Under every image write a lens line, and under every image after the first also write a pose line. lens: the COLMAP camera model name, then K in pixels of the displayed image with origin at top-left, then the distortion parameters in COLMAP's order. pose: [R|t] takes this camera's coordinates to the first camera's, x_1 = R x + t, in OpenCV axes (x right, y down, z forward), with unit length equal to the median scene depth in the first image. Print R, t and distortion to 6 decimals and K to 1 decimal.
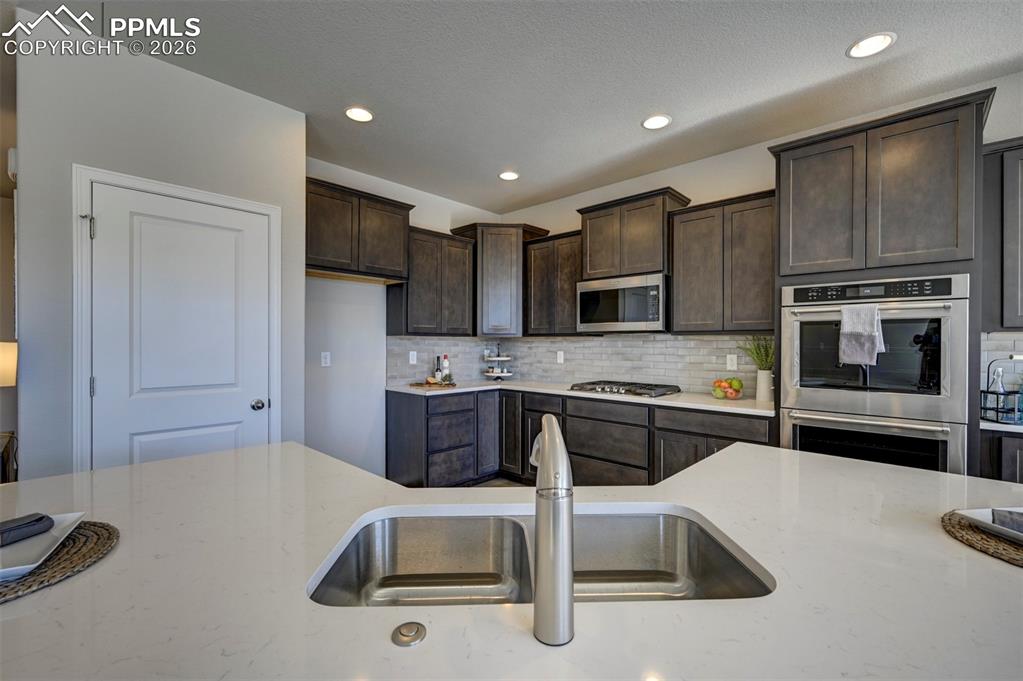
lens RADIAL K [[433.7, 0, 532.6], [0, 433.7, 345.0], [0, 0, 1]] dist [-0.001235, -0.000235]
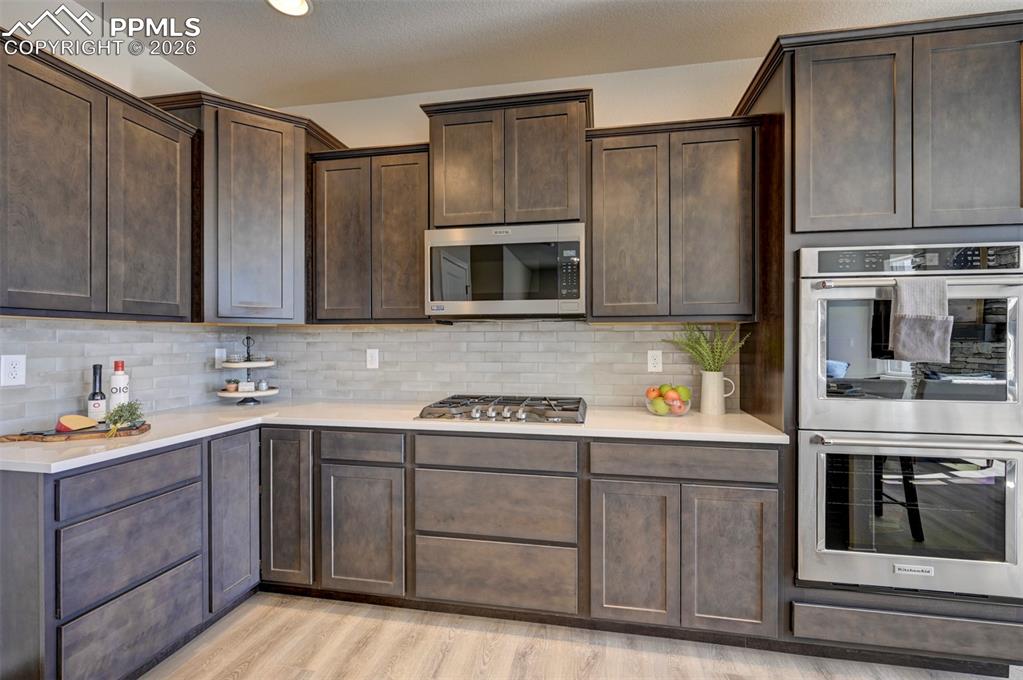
lens RADIAL K [[433.7, 0, 525.7], [0, 433.7, 340.3], [0, 0, 1]] dist [-0.001235, -0.000235]
pose [[0.846845, -0.003760, 0.531826, -0.093896], [0.004675, 0.999989, -0.000374, 0.003830], [-0.531818, 0.002803, 0.846854, 0.451817]]
